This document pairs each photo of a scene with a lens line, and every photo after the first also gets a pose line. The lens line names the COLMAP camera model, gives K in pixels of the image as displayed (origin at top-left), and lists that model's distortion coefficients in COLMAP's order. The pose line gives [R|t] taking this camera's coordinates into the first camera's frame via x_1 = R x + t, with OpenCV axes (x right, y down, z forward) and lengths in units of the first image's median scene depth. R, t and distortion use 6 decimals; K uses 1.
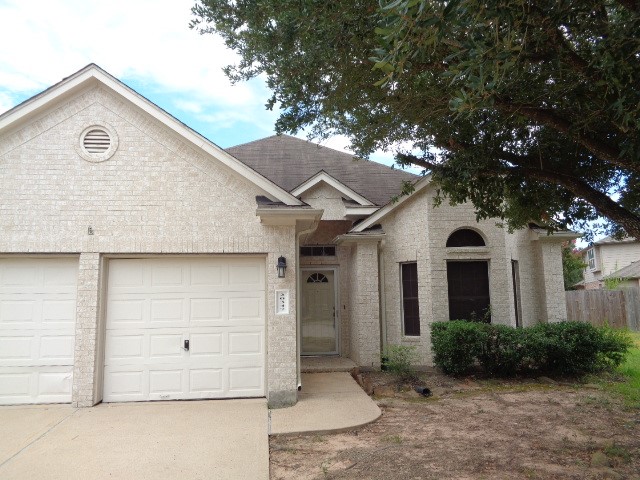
lens RADIAL K [[480.8, 0, 320.0], [0, 480.8, 239.7], [0, 0, 1]] dist [0.011212, 0.001996]
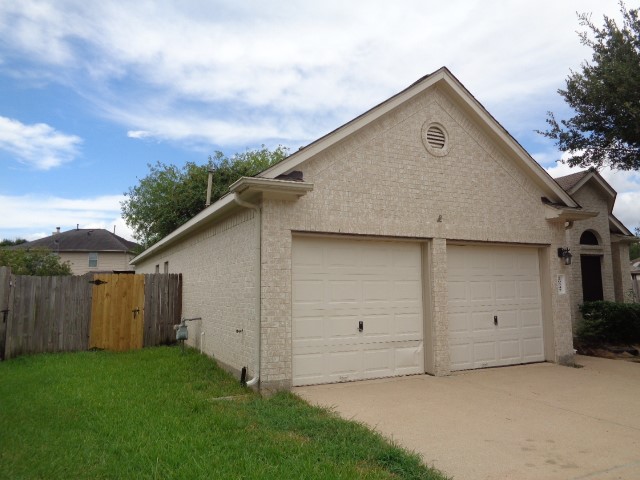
lens RADIAL K [[480.8, 0, 336.6], [0, 480.8, 237.7], [0, 0, 1]] dist [0.011212, 0.001996]
pose [[0.930461, 0.043209, 0.363835, -1.066619], [-0.049073, 0.998771, 0.006884, 0.028448], [-0.363090, -0.024260, 0.931438, 0.052955]]
